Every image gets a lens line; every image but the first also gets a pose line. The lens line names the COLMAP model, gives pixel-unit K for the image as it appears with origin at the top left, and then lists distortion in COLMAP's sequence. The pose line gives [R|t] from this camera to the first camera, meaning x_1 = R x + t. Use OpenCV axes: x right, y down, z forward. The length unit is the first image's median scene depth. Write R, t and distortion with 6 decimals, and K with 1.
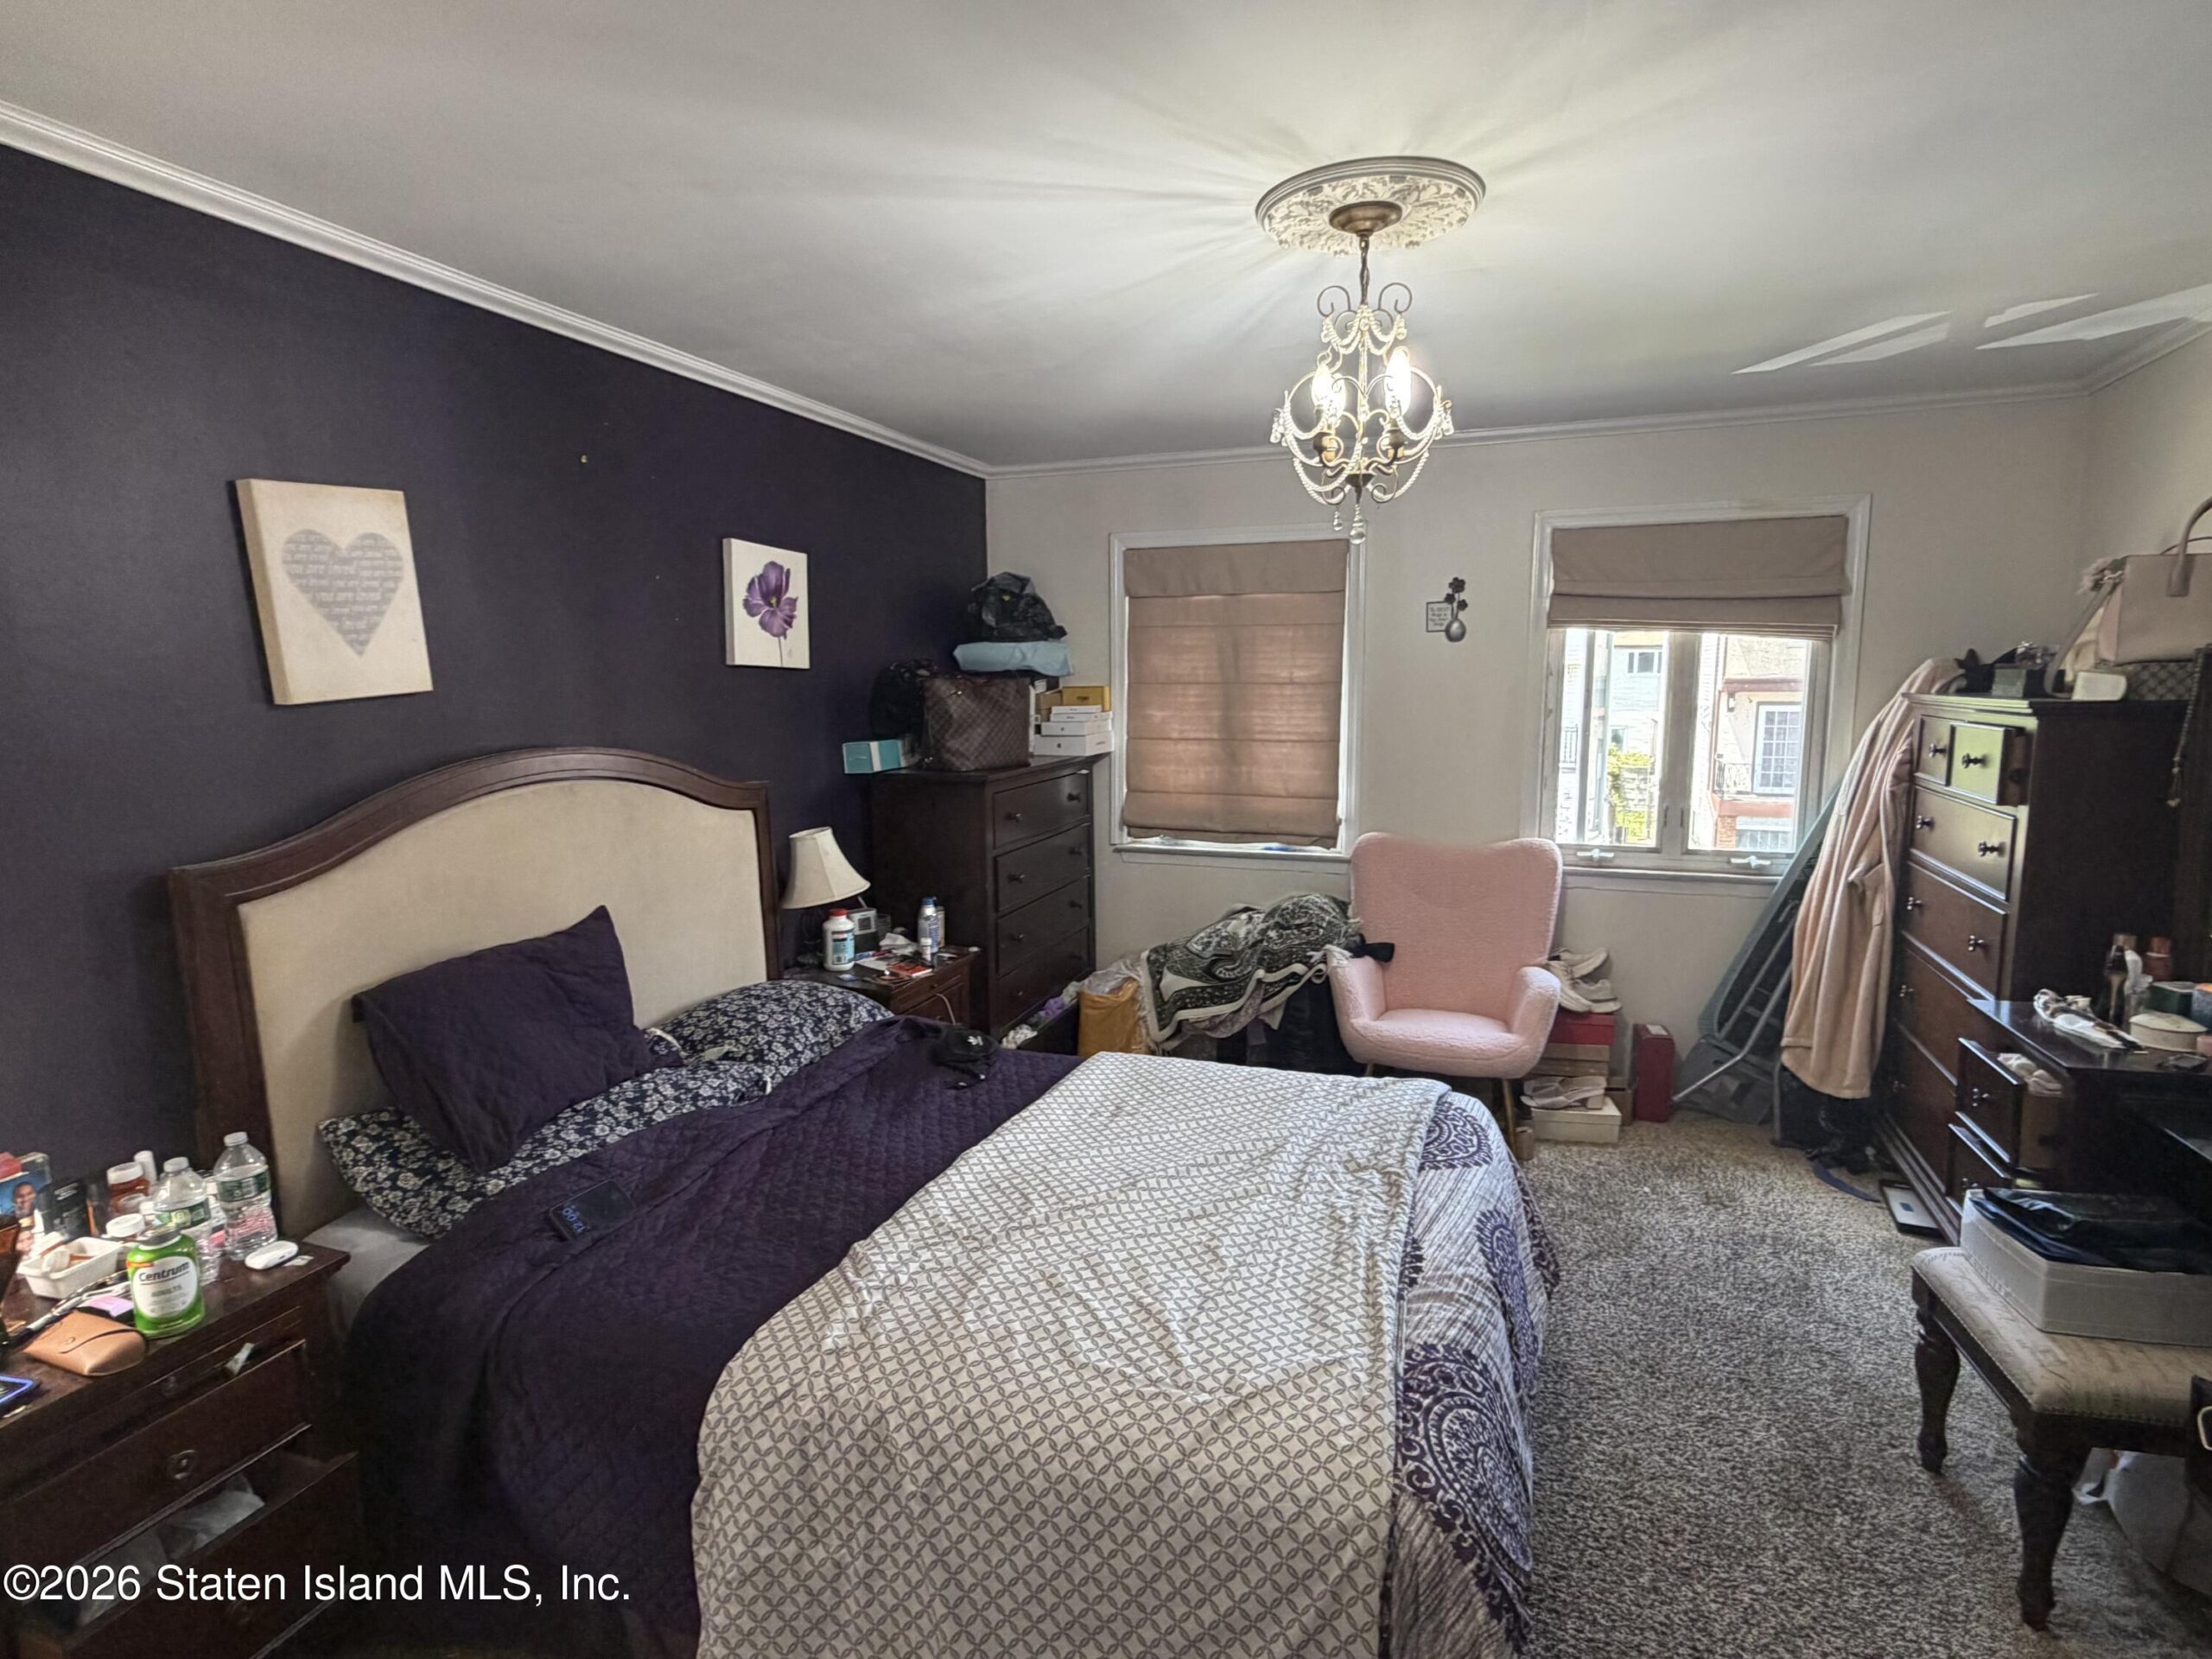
lens RADIAL K [[1163.9, 0, 1111.1], [0, 1163.9, 835.0], [0, 0, 1]] dist [-0.001590, 0.000726]
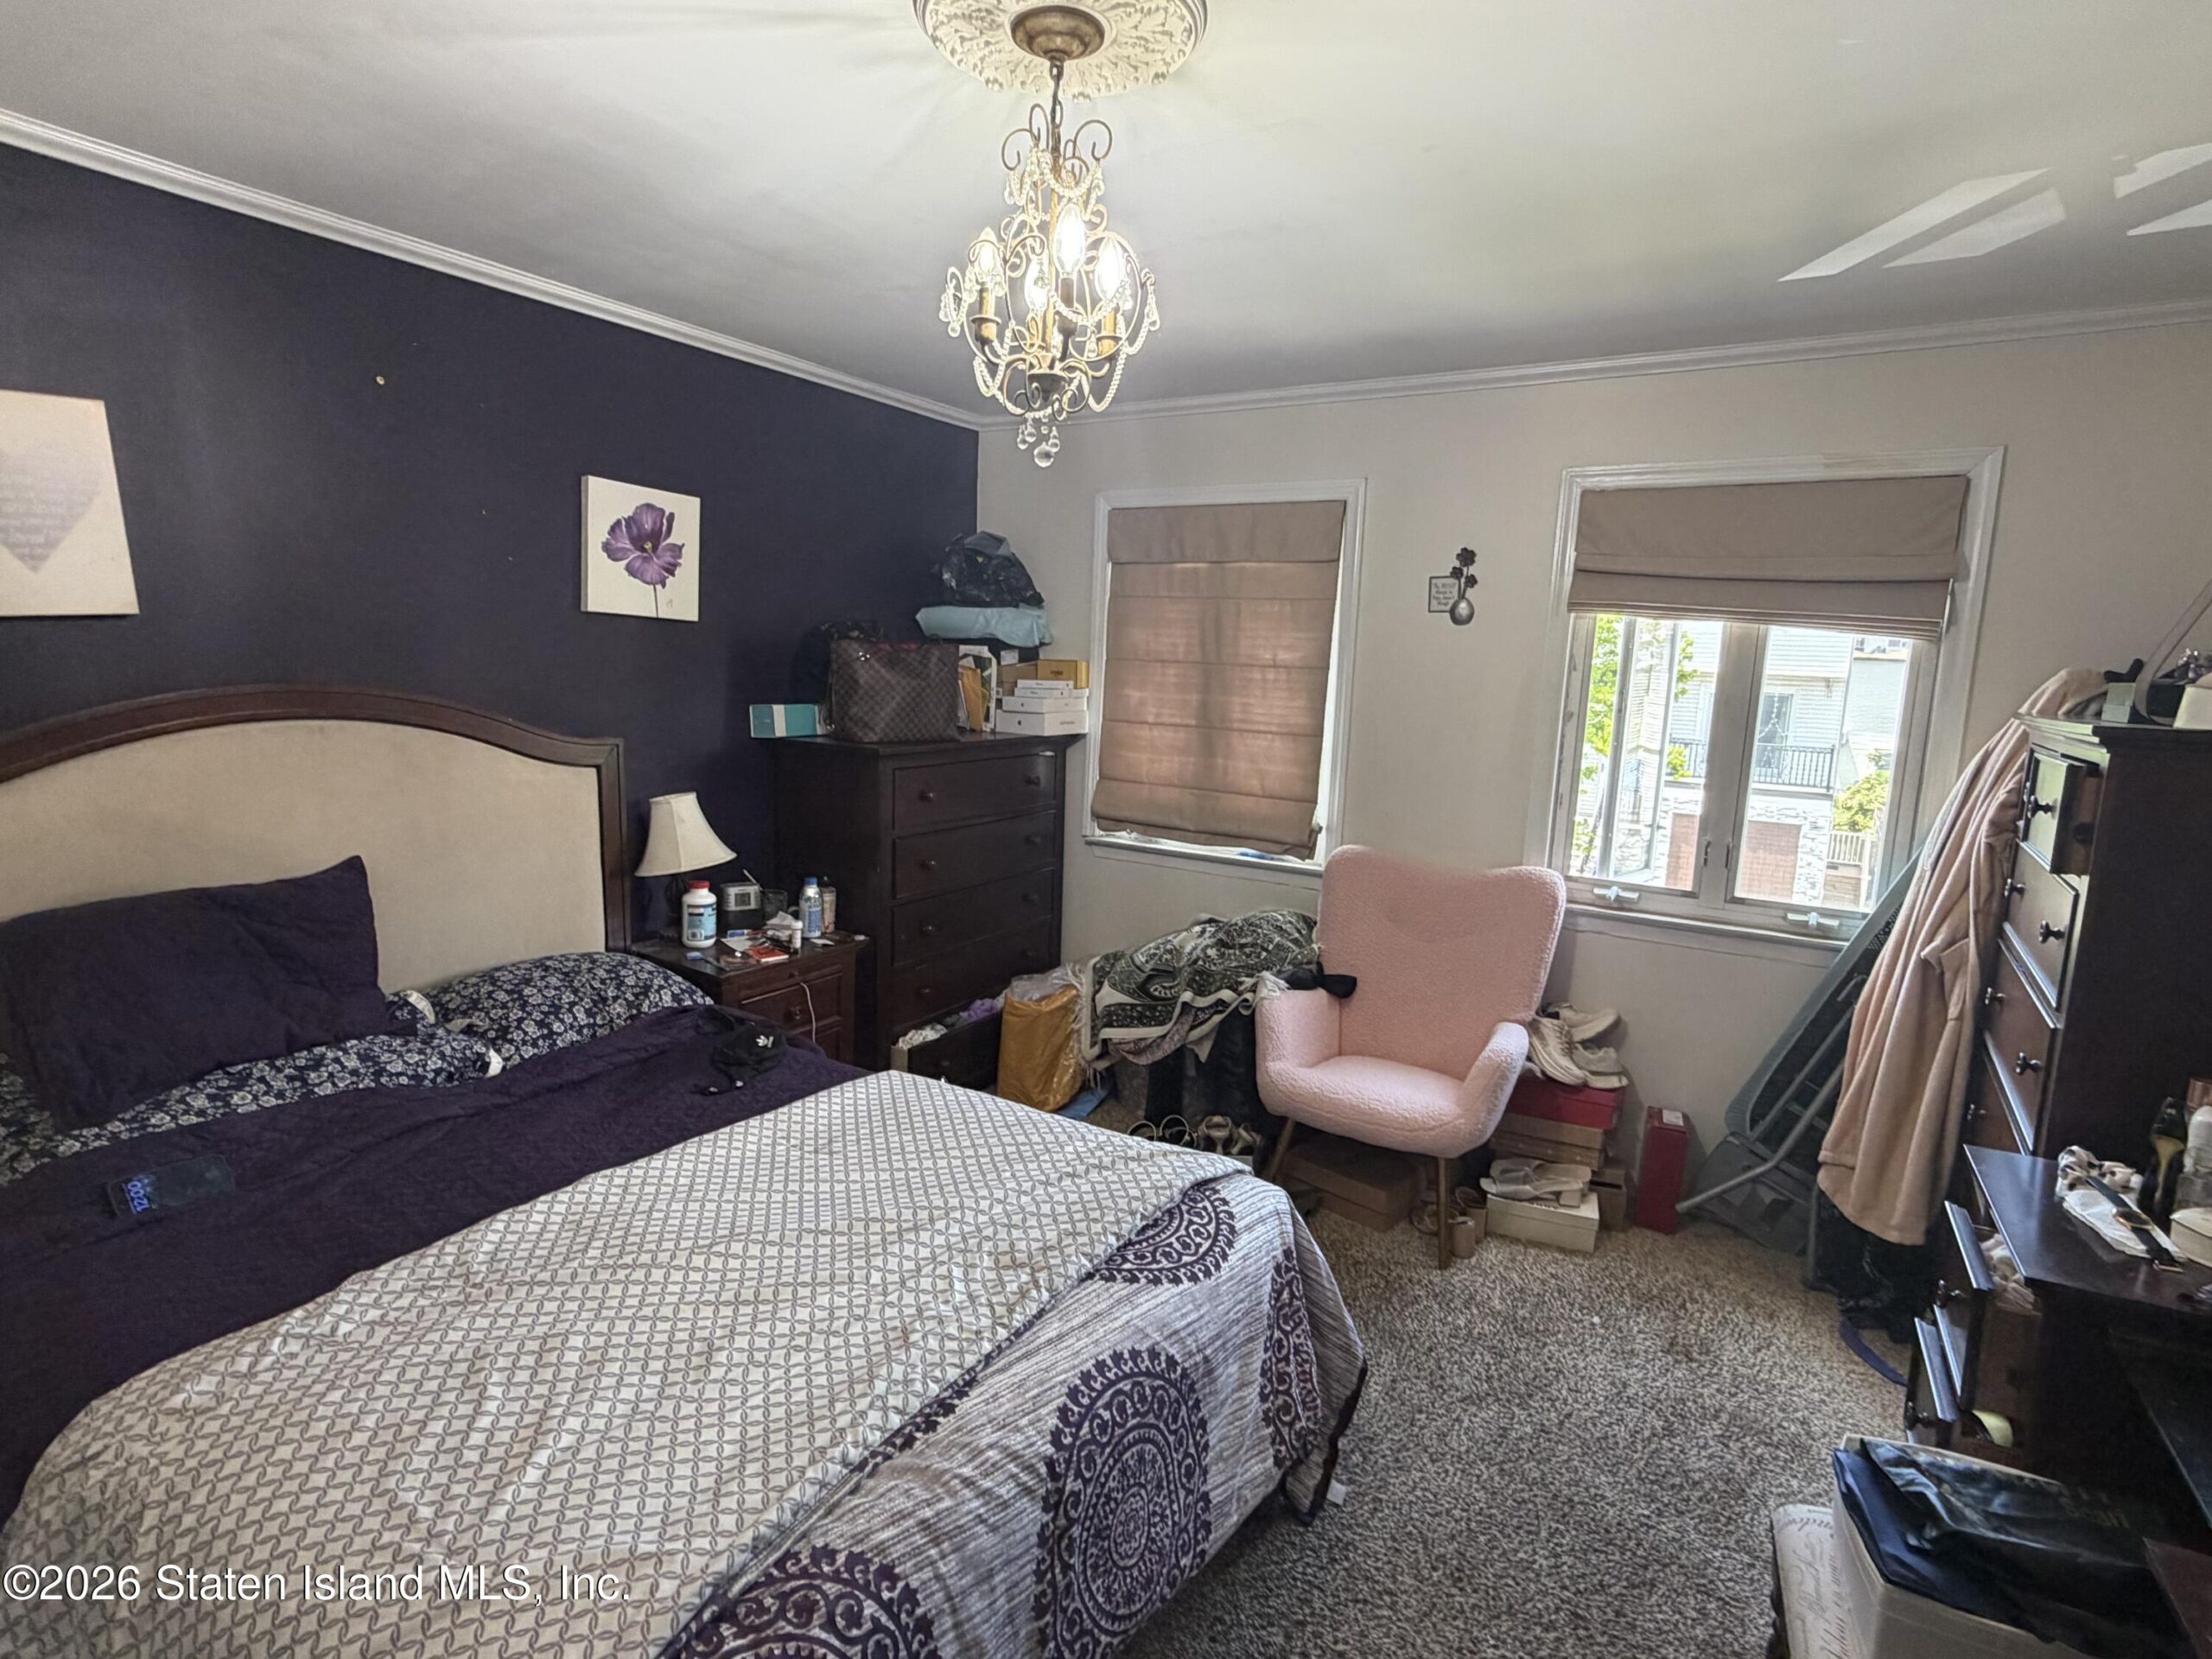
lens RADIAL K [[1163.9, 0, 1103.1], [0, 1163.9, 827.2], [0, 0, 1]] dist [-0.001590, 0.000726]
pose [[0.977458, 0.075364, -0.197223, 0.250494], [-0.074537, 0.997151, 0.011624, -0.013480], [0.197538, 0.003339, 0.980290, 0.148595]]
